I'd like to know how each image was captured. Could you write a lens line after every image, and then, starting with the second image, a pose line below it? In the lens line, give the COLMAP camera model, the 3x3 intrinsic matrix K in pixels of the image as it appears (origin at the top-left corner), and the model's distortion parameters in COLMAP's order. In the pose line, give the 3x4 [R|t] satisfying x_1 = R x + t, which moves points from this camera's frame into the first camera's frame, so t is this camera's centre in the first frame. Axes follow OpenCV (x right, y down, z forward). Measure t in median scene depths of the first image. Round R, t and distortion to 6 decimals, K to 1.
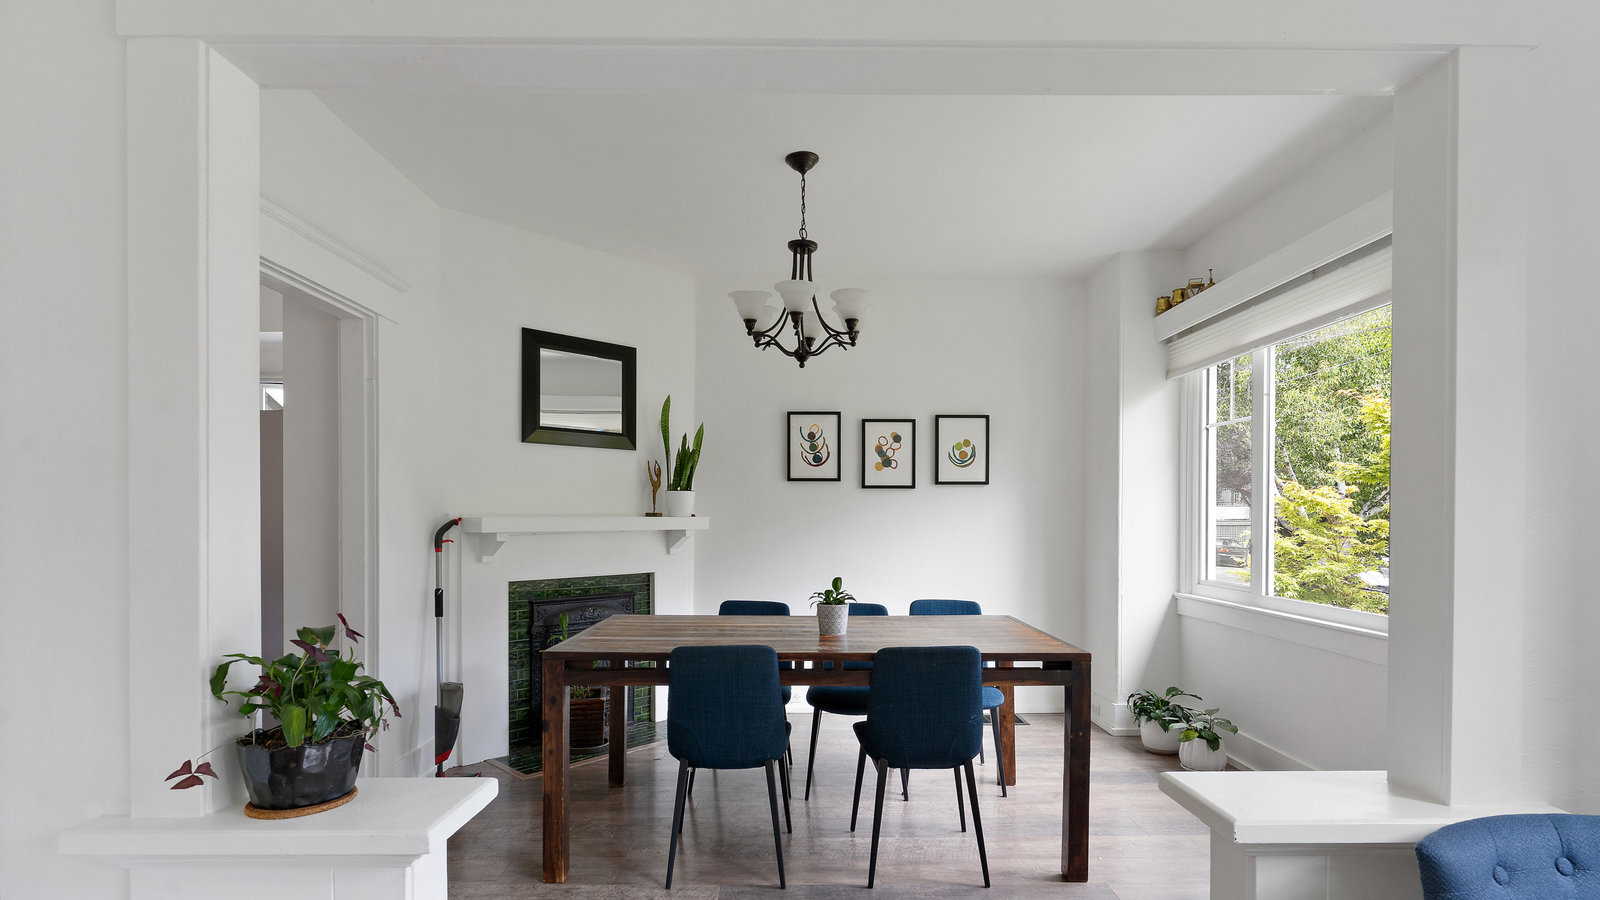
lens RADIAL K [[809.6, 0, 862.3], [0, 809.6, 538.0], [0, 0, 1]] dist [0.002664, 0.000091]
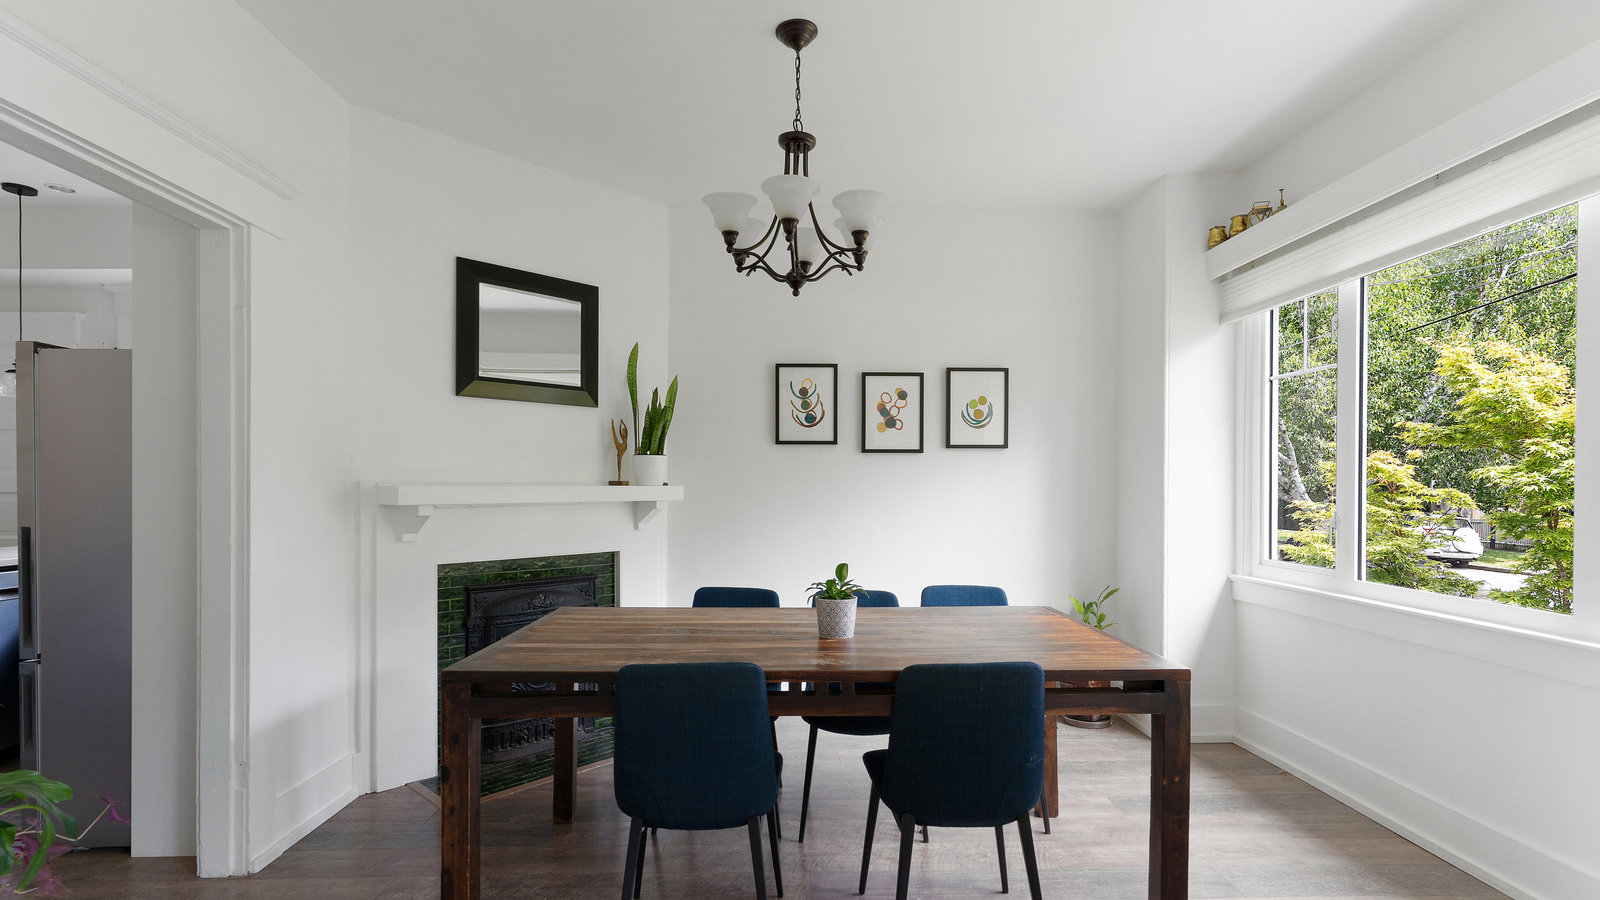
lens RADIAL K [[773.9, 0, 831.5], [0, 773.9, 494.4], [0, 0, 1]] dist [0.000387, -0.000061]
pose [[0.999865, -0.000805, -0.016438, -0.022681], [0.000529, 0.999859, -0.016766, -0.003504], [0.016450, 0.016755, 0.999724, 0.205998]]
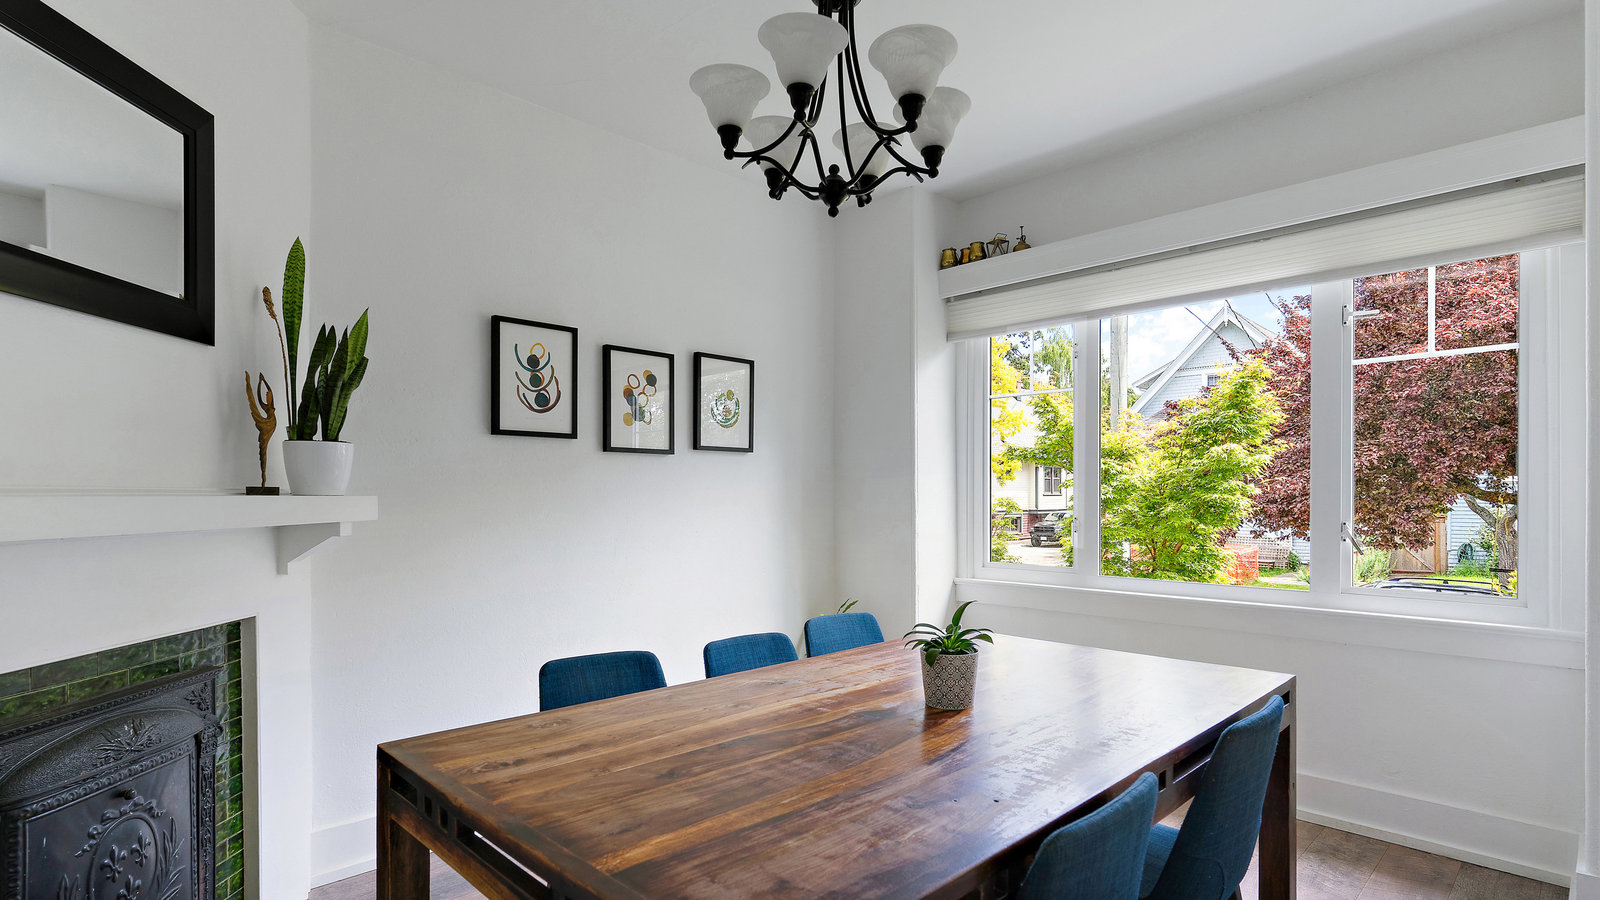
lens RADIAL K [[773.9, 0, 831.5], [0, 773.9, 494.4], [0, 0, 1]] dist [0.000387, -0.000061]
pose [[0.754148, -0.003137, 0.656697, -0.319054], [0.021882, 0.999553, -0.020354, -0.011812], [-0.656340, 0.029720, 0.753880, 0.487649]]
